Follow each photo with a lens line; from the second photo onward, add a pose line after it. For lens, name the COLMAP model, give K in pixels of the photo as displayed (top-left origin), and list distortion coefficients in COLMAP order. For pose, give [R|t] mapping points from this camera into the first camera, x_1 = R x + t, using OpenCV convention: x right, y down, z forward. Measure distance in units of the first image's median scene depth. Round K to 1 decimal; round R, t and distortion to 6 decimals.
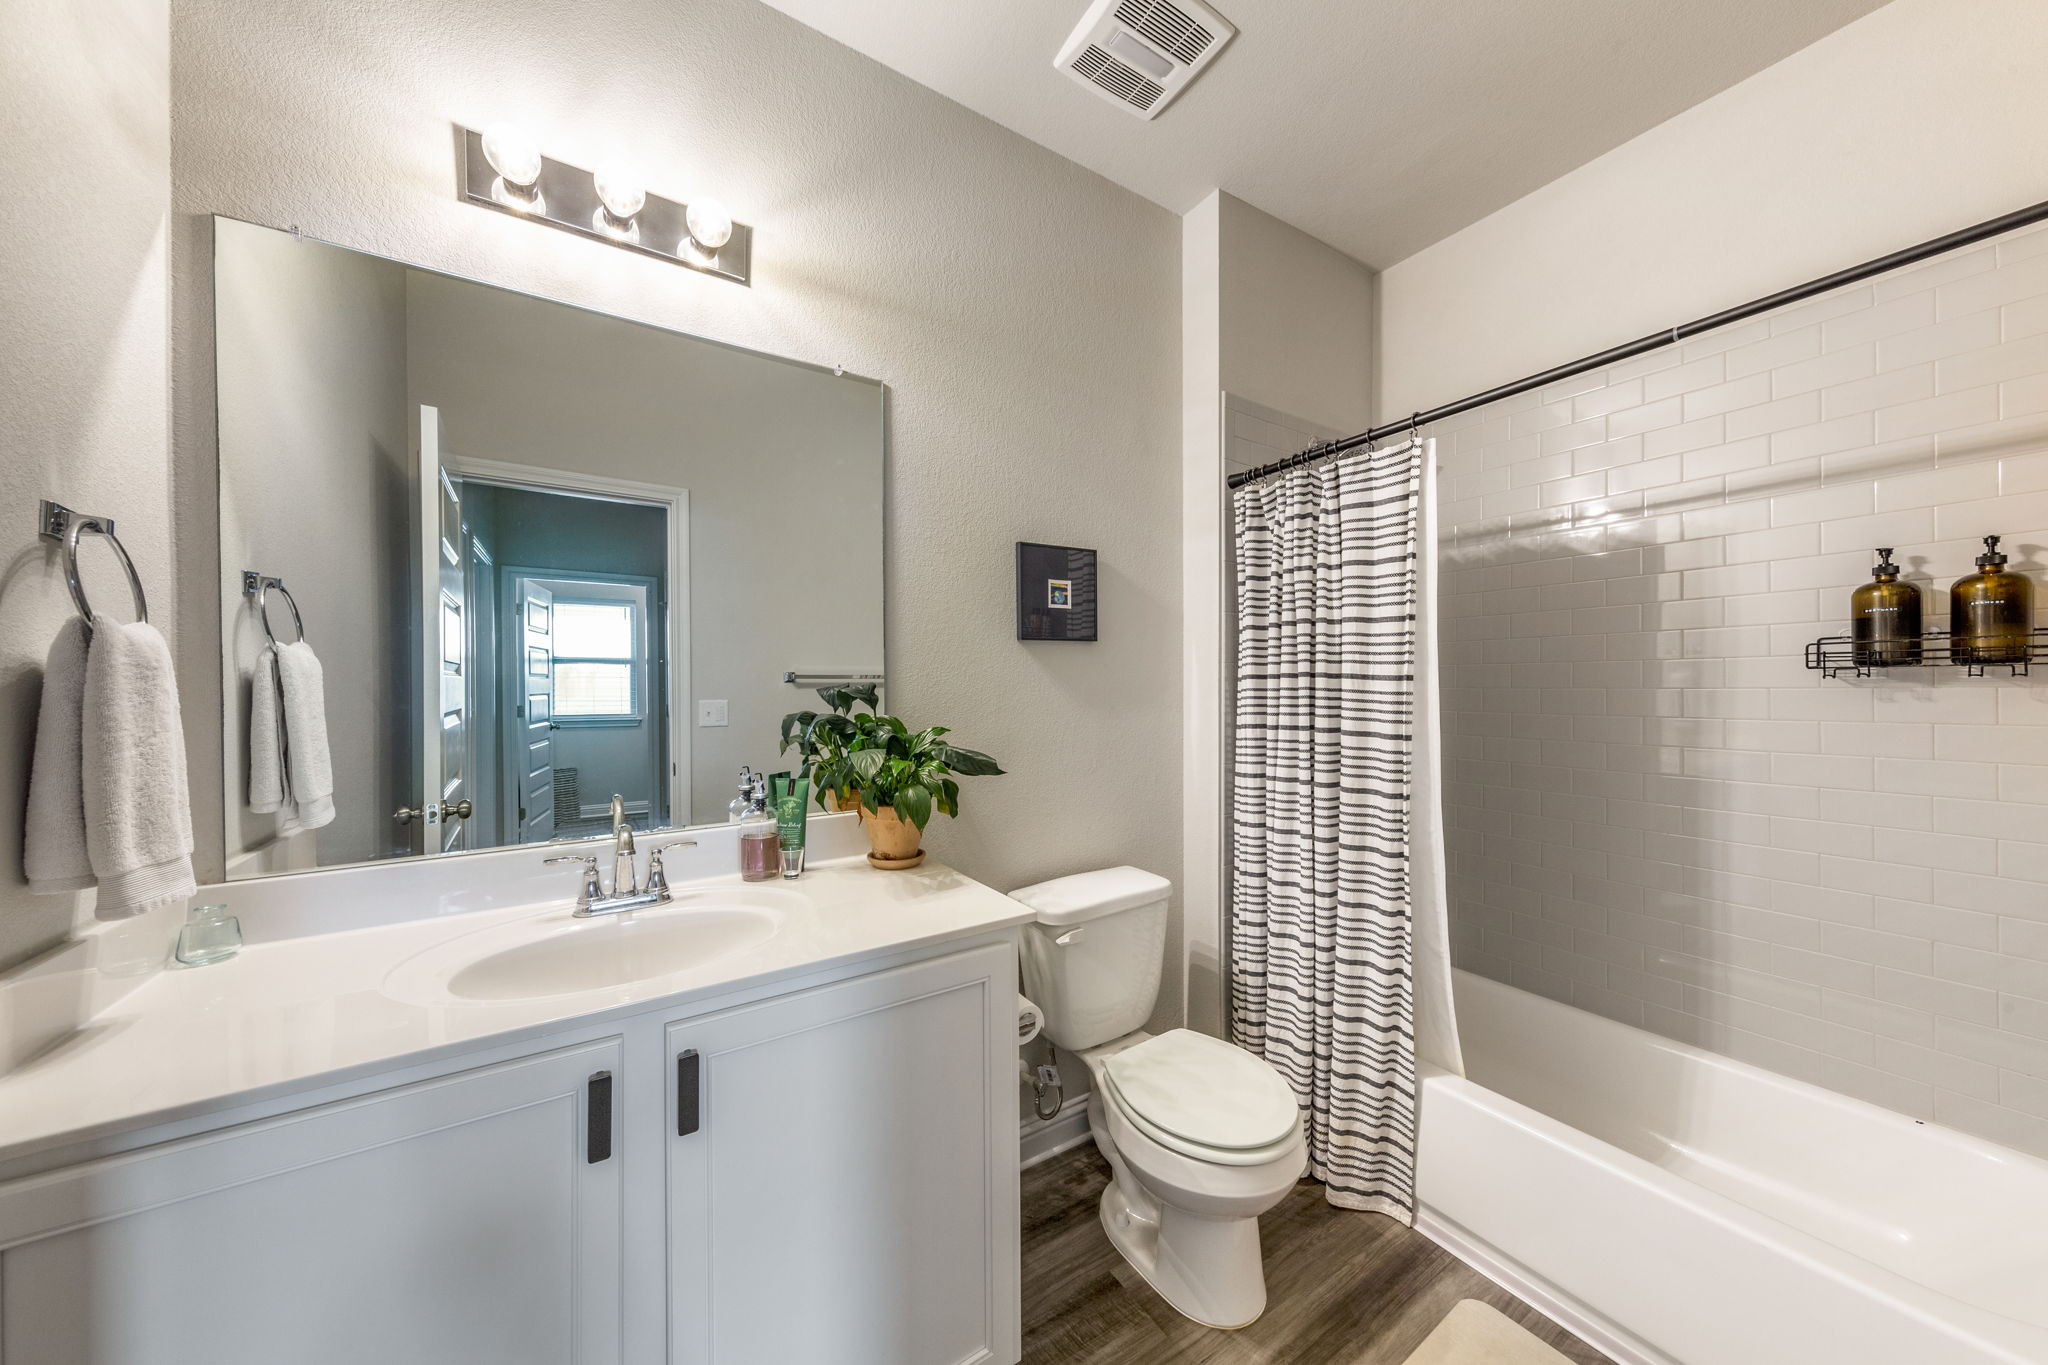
lens RADIAL K [[668.3, 0, 1027.9], [0, 668.3, 691.3], [0, 0, 1]] dist [-0.000067, -0.000032]
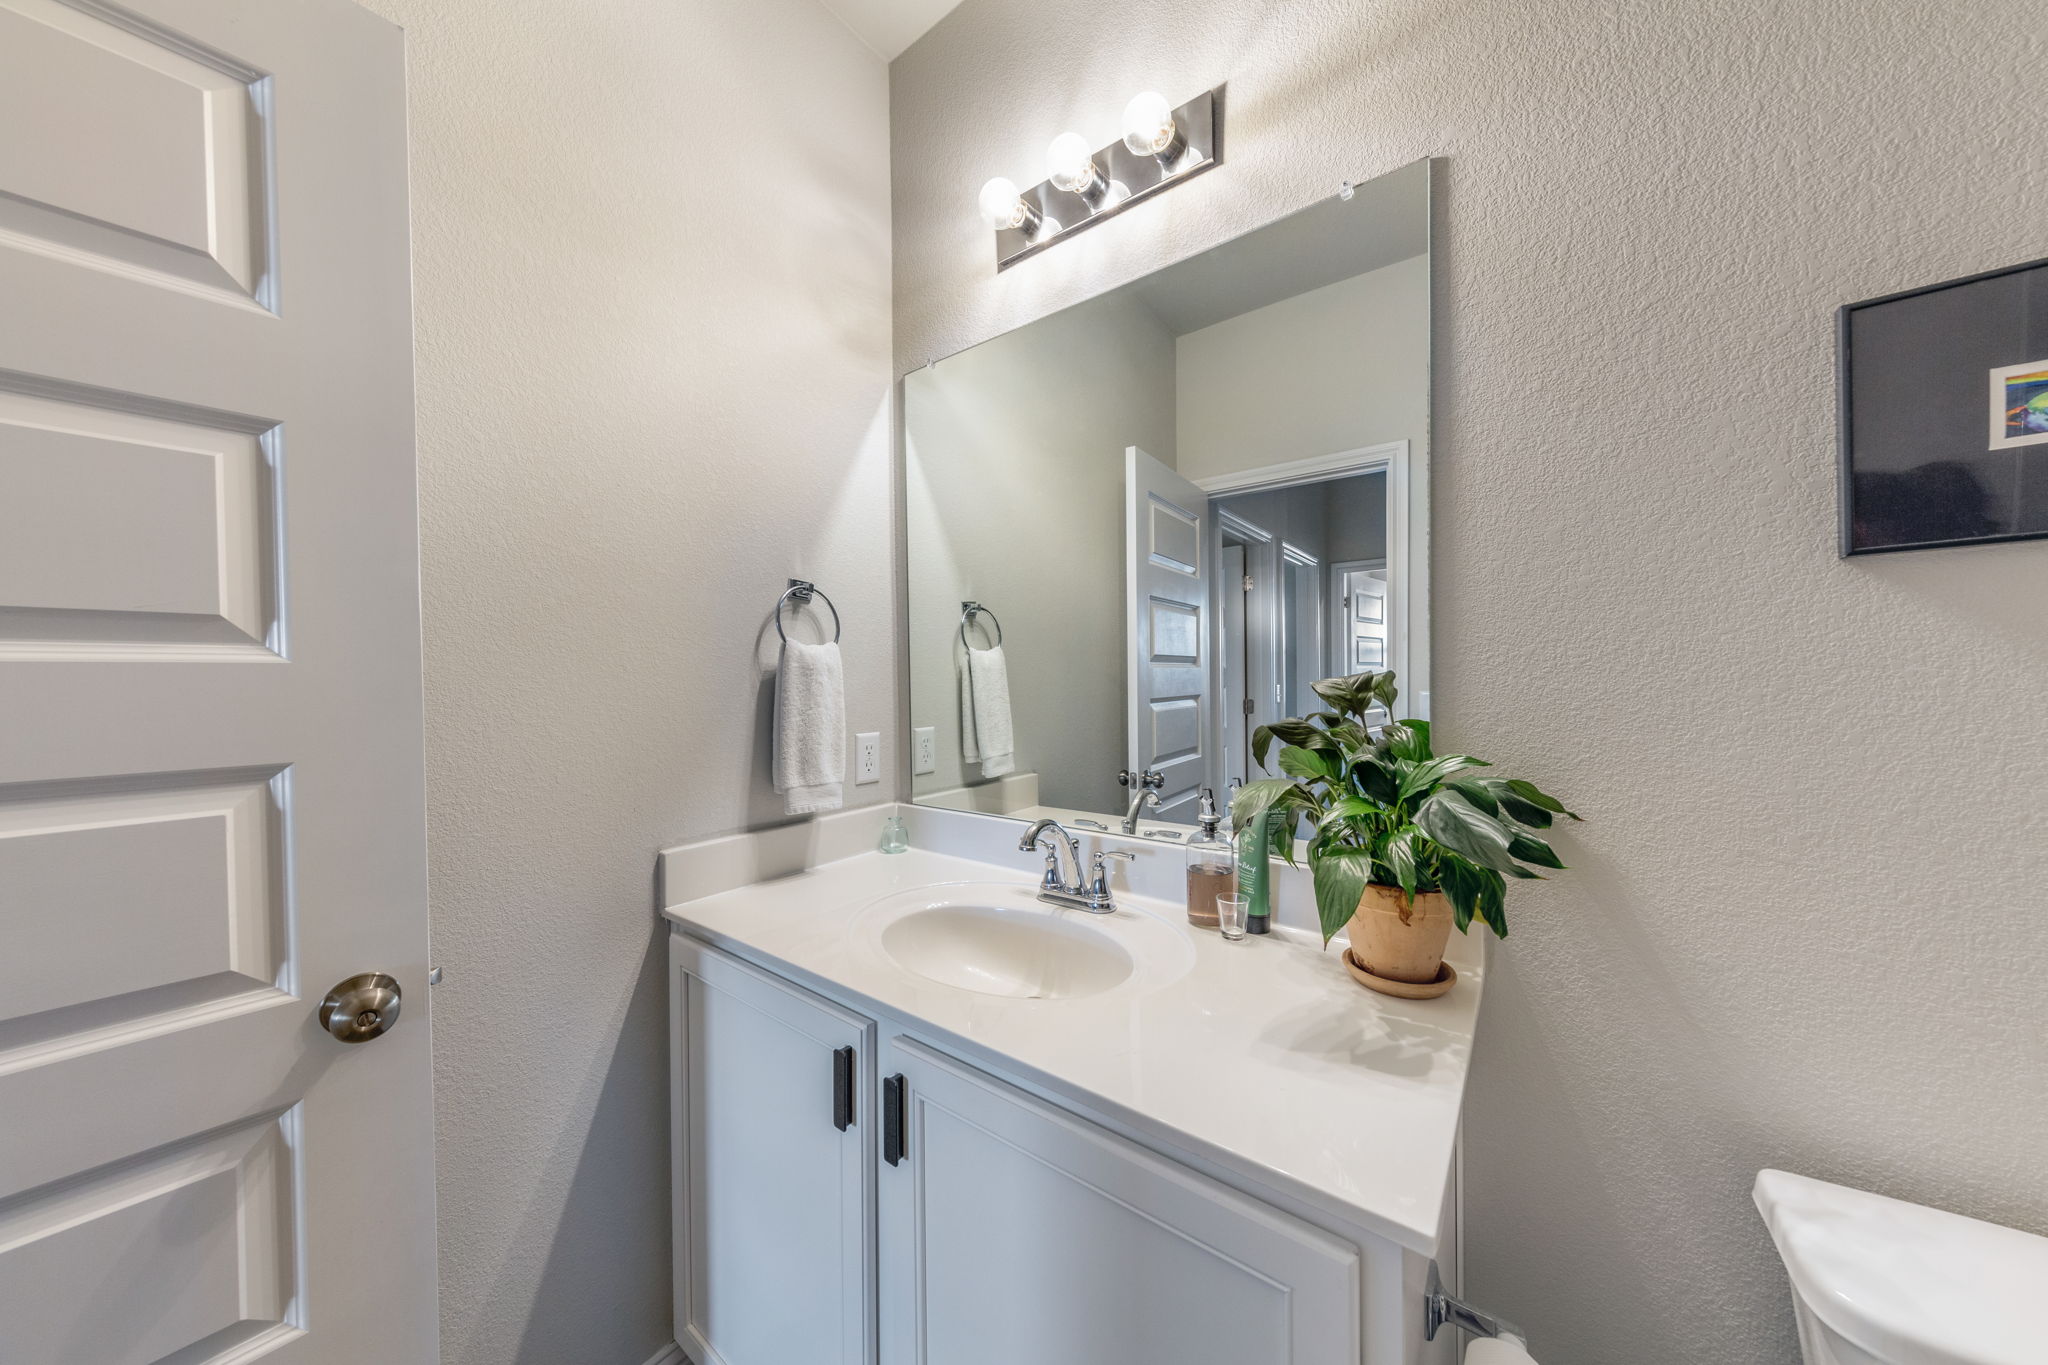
lens RADIAL K [[668.3, 0, 1027.9], [0, 668.3, 691.3], [0, 0, 1]] dist [-0.000067, -0.000032]
pose [[0.337274, 0.020319, -0.941187, 0.264915], [0.000991, 0.999759, 0.021939, -0.008822], [0.941406, -0.008332, 0.337172, 0.550013]]
